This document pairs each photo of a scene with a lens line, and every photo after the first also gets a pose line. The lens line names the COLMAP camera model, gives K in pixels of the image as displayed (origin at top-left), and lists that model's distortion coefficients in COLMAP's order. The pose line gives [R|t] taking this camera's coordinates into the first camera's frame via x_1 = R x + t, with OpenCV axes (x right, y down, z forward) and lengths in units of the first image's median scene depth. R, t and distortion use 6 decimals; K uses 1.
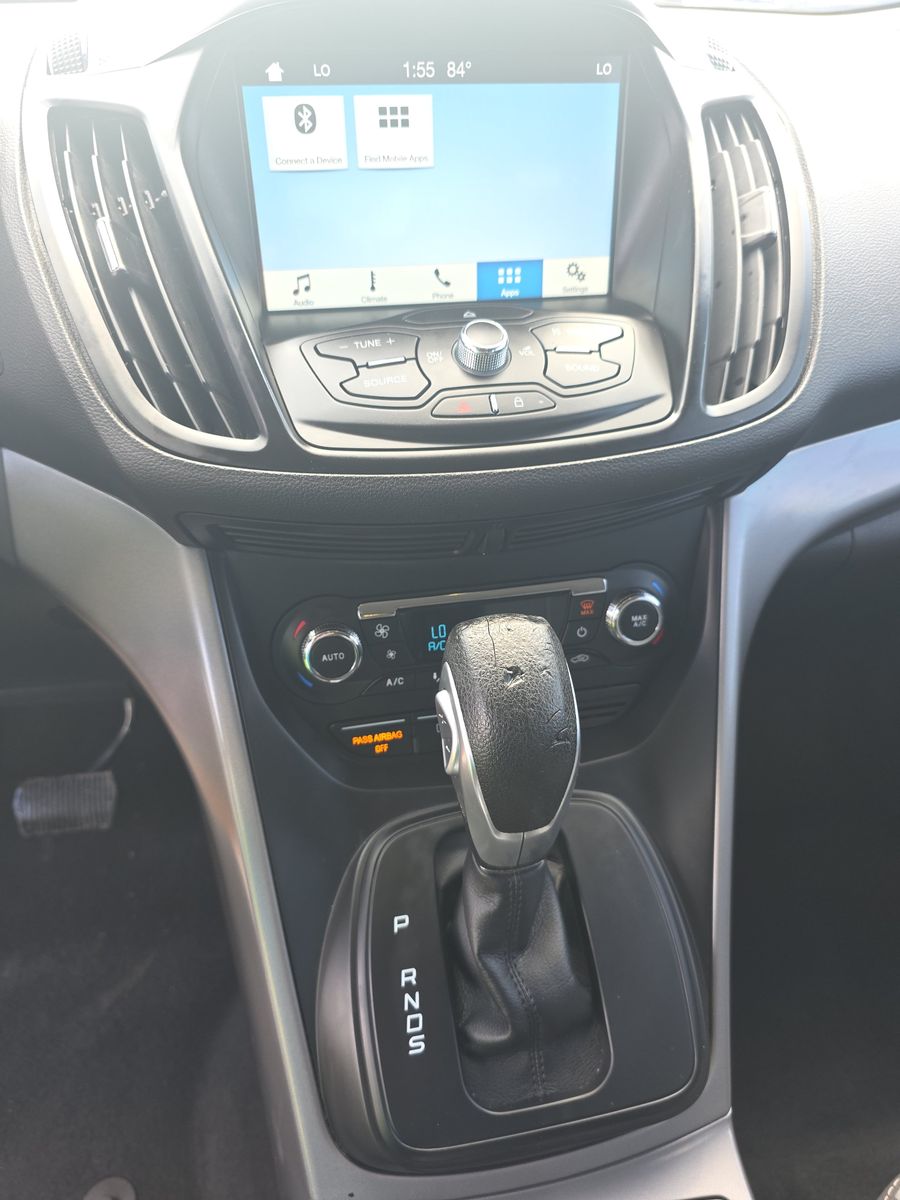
lens RADIAL K [[805.5, 0, 450.8], [0, 805.5, 600.8], [0, 0, 1]] dist [0.008392, 0.004149]
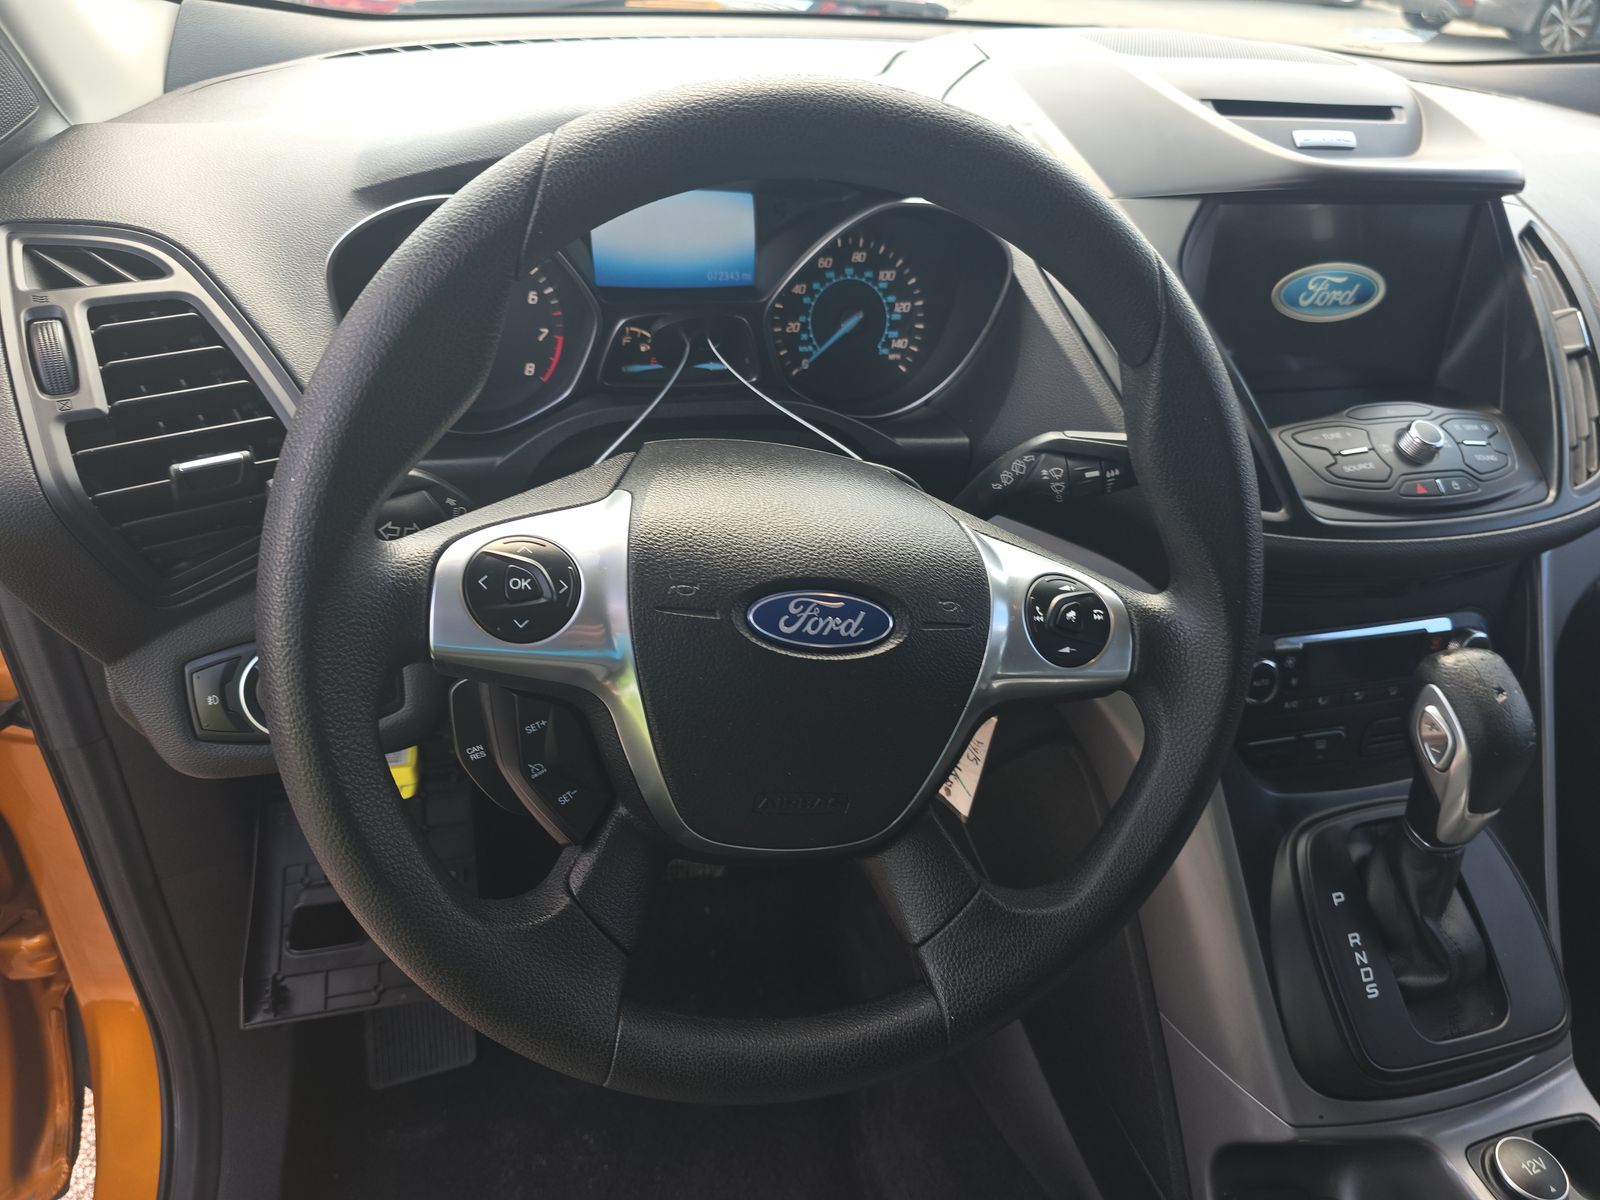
lens RADIAL K [[1074.0, 0, 792.9], [0, 1074.0, 600.6], [0, 0, 1]] dist [0.008392, 0.004149]
pose [[0.993875, 0.010497, 0.110008, -1.117255], [-0.006896, 0.999430, -0.033058, 0.005019], [-0.110293, 0.032097, 0.993381, -0.580156]]
